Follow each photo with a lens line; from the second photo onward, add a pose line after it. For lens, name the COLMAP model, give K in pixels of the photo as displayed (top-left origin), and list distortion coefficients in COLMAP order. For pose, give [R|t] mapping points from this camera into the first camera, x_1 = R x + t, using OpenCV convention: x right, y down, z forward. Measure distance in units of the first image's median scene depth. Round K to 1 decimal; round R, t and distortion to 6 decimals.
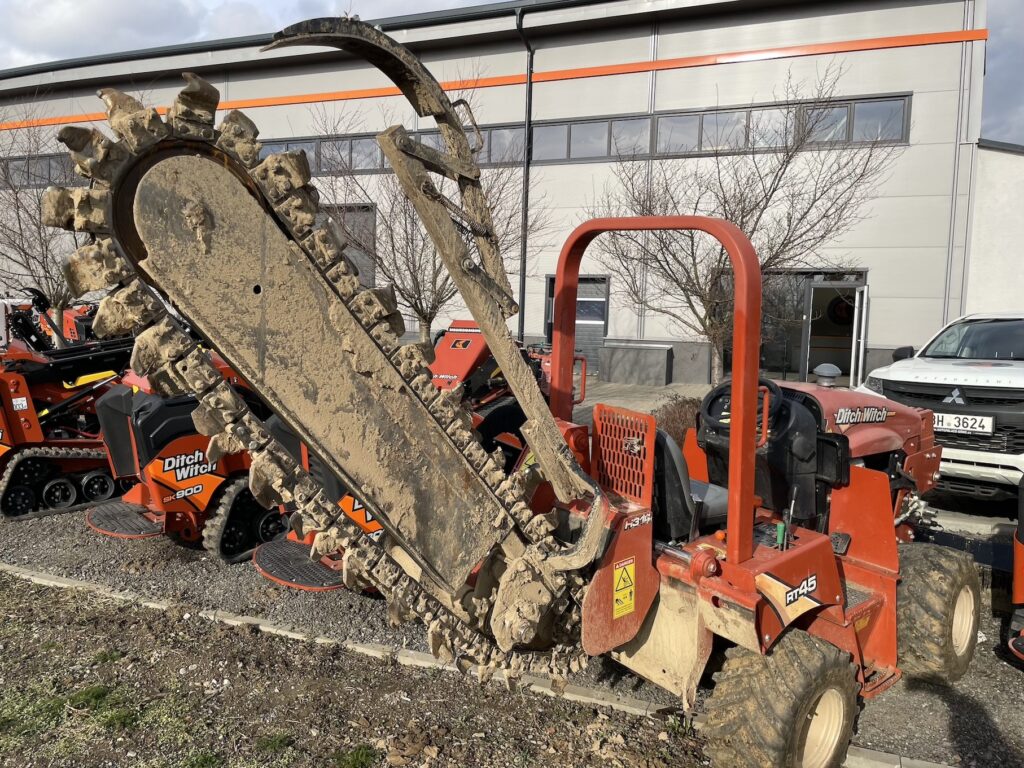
lens RADIAL K [[826.6, 0, 510.8], [0, 826.6, 379.6], [0, 0, 1]] dist [0.116768, -0.179237]
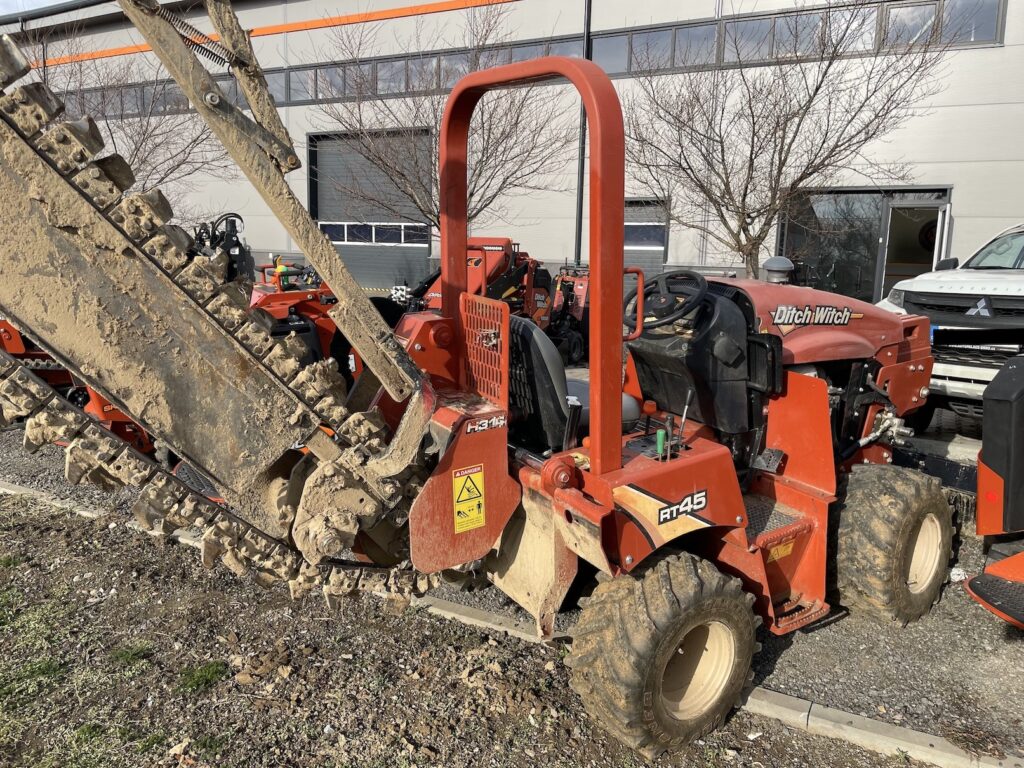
lens RADIAL K [[826.6, 0, 510.8], [0, 826.6, 379.6], [0, 0, 1]] dist [0.116768, -0.179237]
pose [[0.994514, 0.011924, -0.103926, 0.261290], [-0.003902, 0.997019, 0.077054, 0.056131], [0.104535, -0.076226, 0.991596, 0.148639]]
